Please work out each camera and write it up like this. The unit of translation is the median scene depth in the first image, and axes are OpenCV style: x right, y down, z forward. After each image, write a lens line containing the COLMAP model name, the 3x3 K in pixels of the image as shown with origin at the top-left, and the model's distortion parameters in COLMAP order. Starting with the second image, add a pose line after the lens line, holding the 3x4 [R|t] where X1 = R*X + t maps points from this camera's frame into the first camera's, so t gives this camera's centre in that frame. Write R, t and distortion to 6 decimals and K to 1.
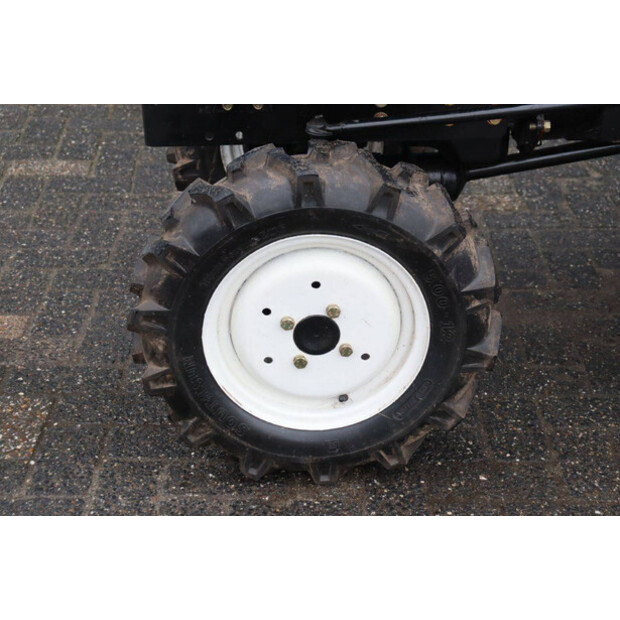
lens RADIAL K [[1223.8, 0, 313.1], [0, 1223.8, 312.9], [0, 0, 1]] dist [0.281411, 0.000000]
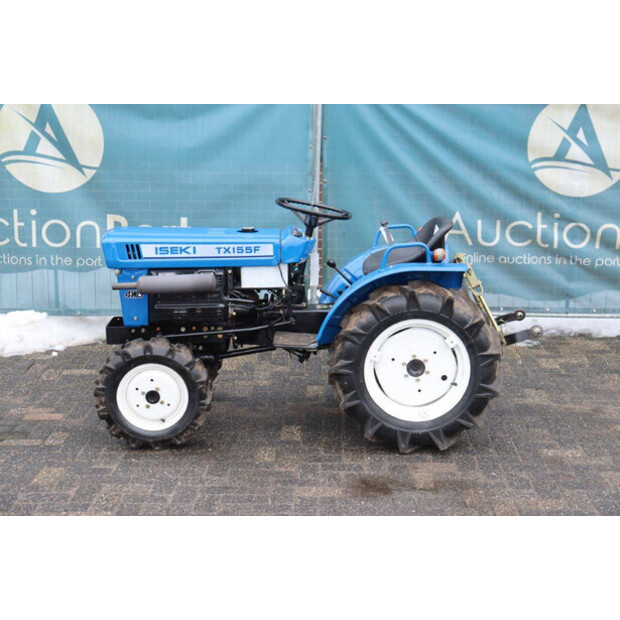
lens RADIAL K [[1035.3, 0, 299.5], [0, 1035.3, 317.8], [0, 0, 1]] dist [0.203501, 0.000000]
pose [[0.999694, 0.002460, -0.024597, 0.450675], [-0.008655, 0.966880, -0.255086, 0.506434], [0.023155, 0.255221, 0.966605, -1.669743]]
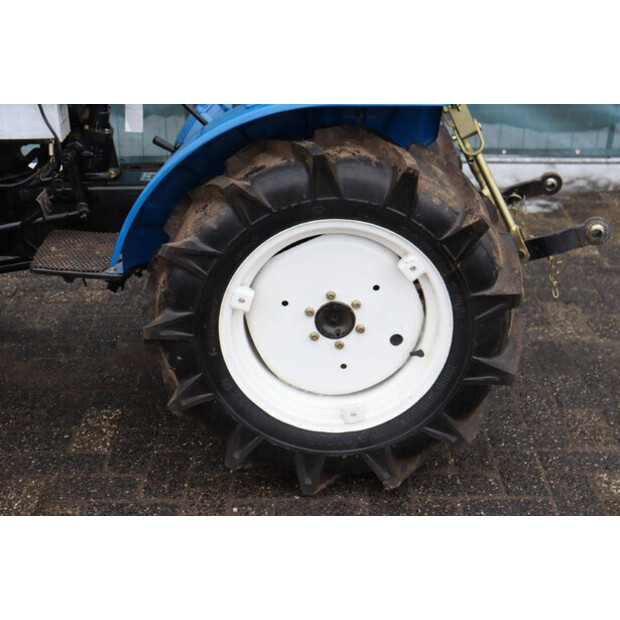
lens RADIAL K [[950.5, 0, 303.0], [0, 950.5, 300.8], [0, 0, 1]] dist [0.155351, 0.000000]
pose [[0.999879, -0.002385, -0.015362, 0.667373], [0.001195, 0.997030, -0.077008, 0.003110], [0.015500, 0.076981, 0.996912, -0.147571]]
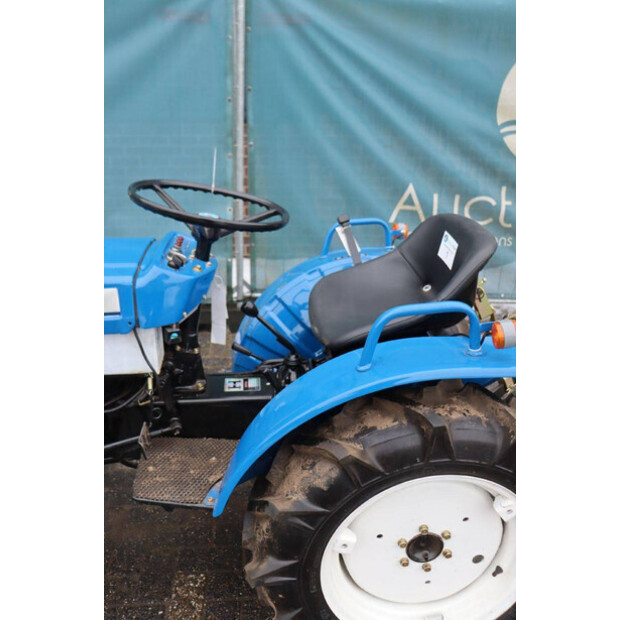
lens RADIAL K [[560.5, 0, 298.2], [0, 560.5, 312.3], [0, 0, 1]] dist [-0.100056, 0.096424]
pose [[0.998433, -0.011800, 0.054704, 0.493537], [0.016847, 0.995549, -0.092729, -0.295932], [-0.053366, 0.093505, 0.994188, 0.278960]]
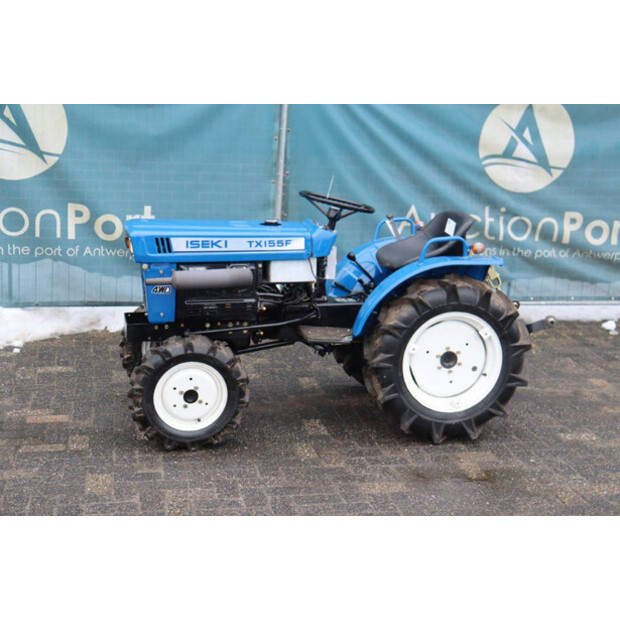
lens RADIAL K [[966.1, 0, 298.5], [0, 966.1, 319.7], [0, 0, 1]] dist [0.194594, 0.000000]
pose [[0.982376, -0.012730, 0.186479, -0.183593], [0.056296, 0.971502, -0.230249, 0.406941], [-0.178234, 0.236689, 0.955097, -1.427470]]
